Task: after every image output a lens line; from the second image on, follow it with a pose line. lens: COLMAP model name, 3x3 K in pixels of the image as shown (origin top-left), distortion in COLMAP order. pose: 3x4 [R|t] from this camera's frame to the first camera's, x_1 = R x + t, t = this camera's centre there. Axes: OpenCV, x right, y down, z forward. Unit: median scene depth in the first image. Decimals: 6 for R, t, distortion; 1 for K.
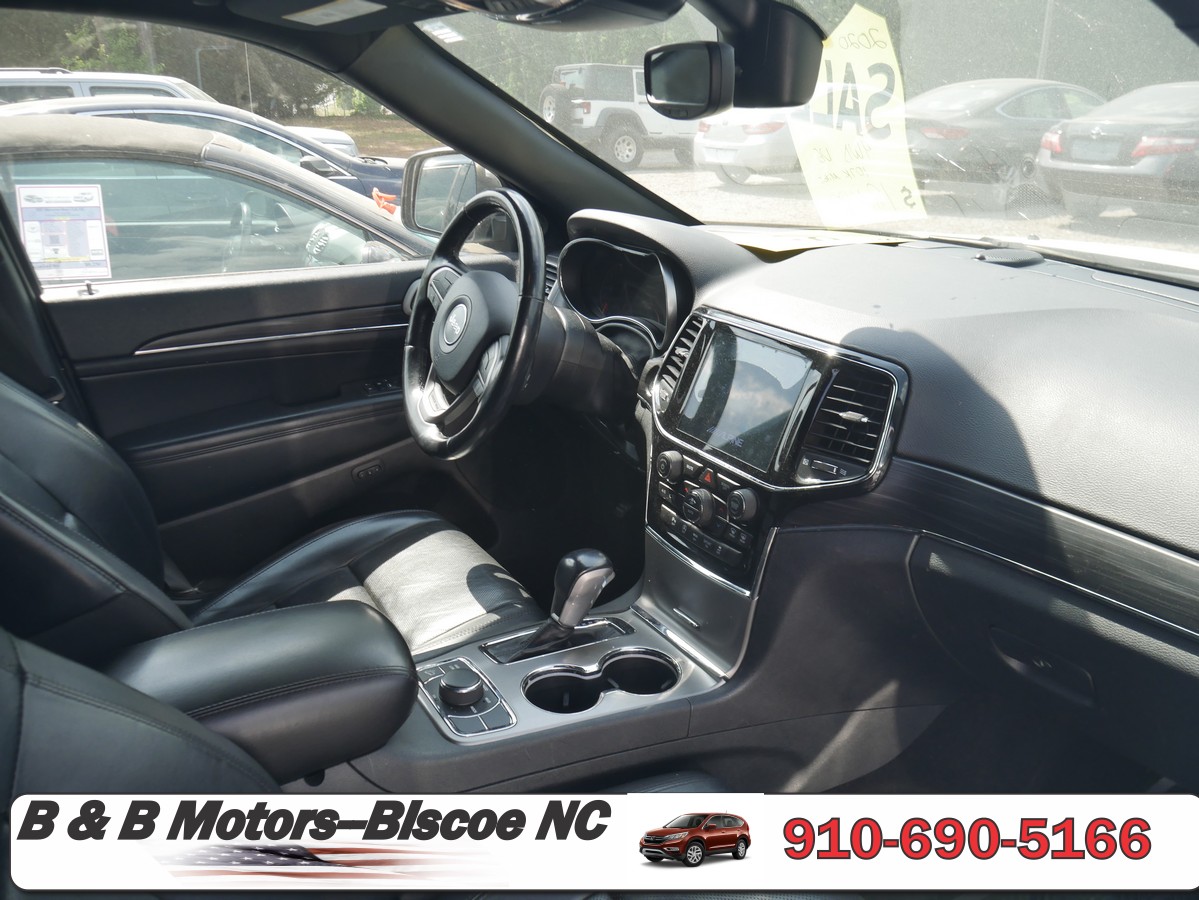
lens RADIAL K [[1010.5, 0, 602.0], [0, 1010.5, 447.9], [0, 0, 1]] dist [-0.039478, 0.017026]
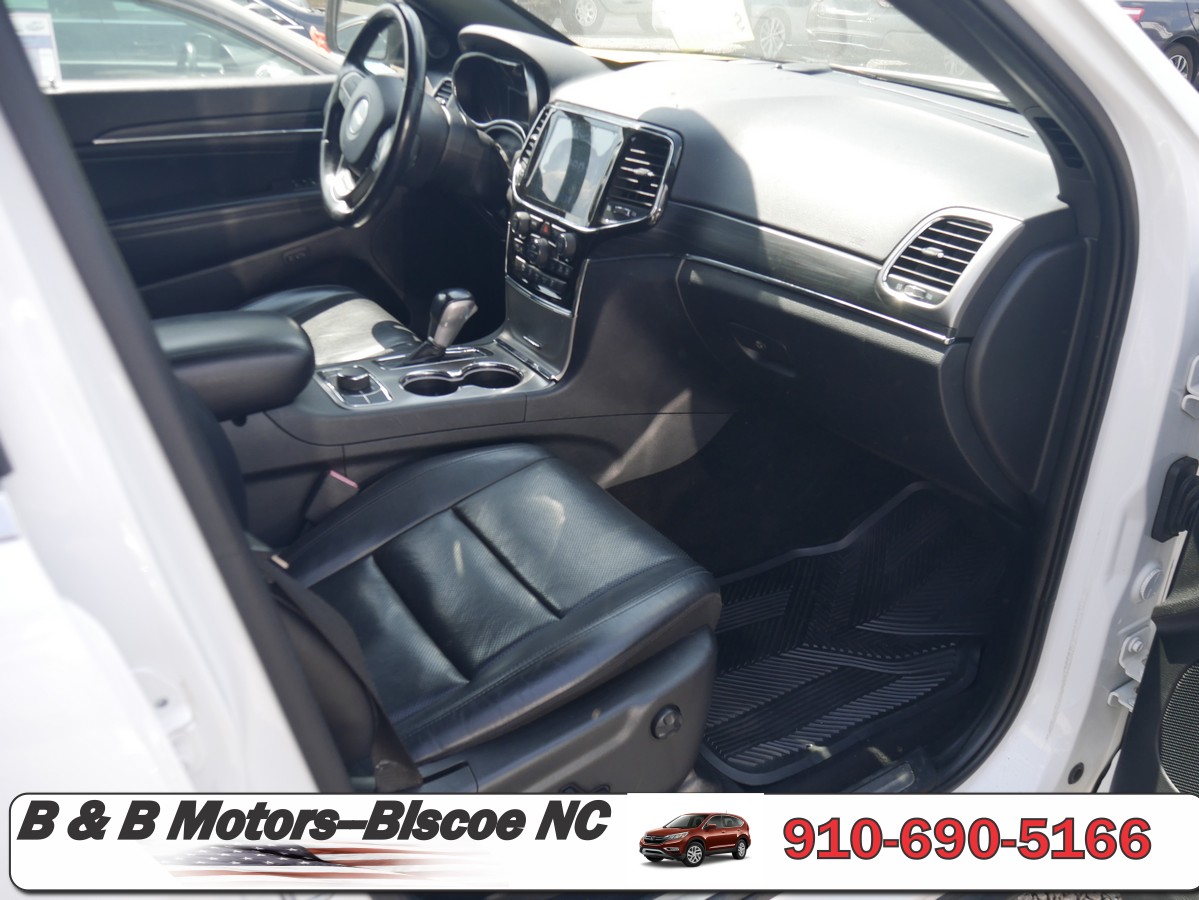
lens RADIAL K [[1010.5, 0, 598.6], [0, 1010.5, 454.1], [0, 0, 1]] dist [-0.039478, 0.017026]
pose [[0.999372, 0.011760, 0.033433, 0.122622], [-0.015800, 0.992250, 0.123246, 0.143822], [-0.031725, -0.123697, 0.991813, -0.302721]]
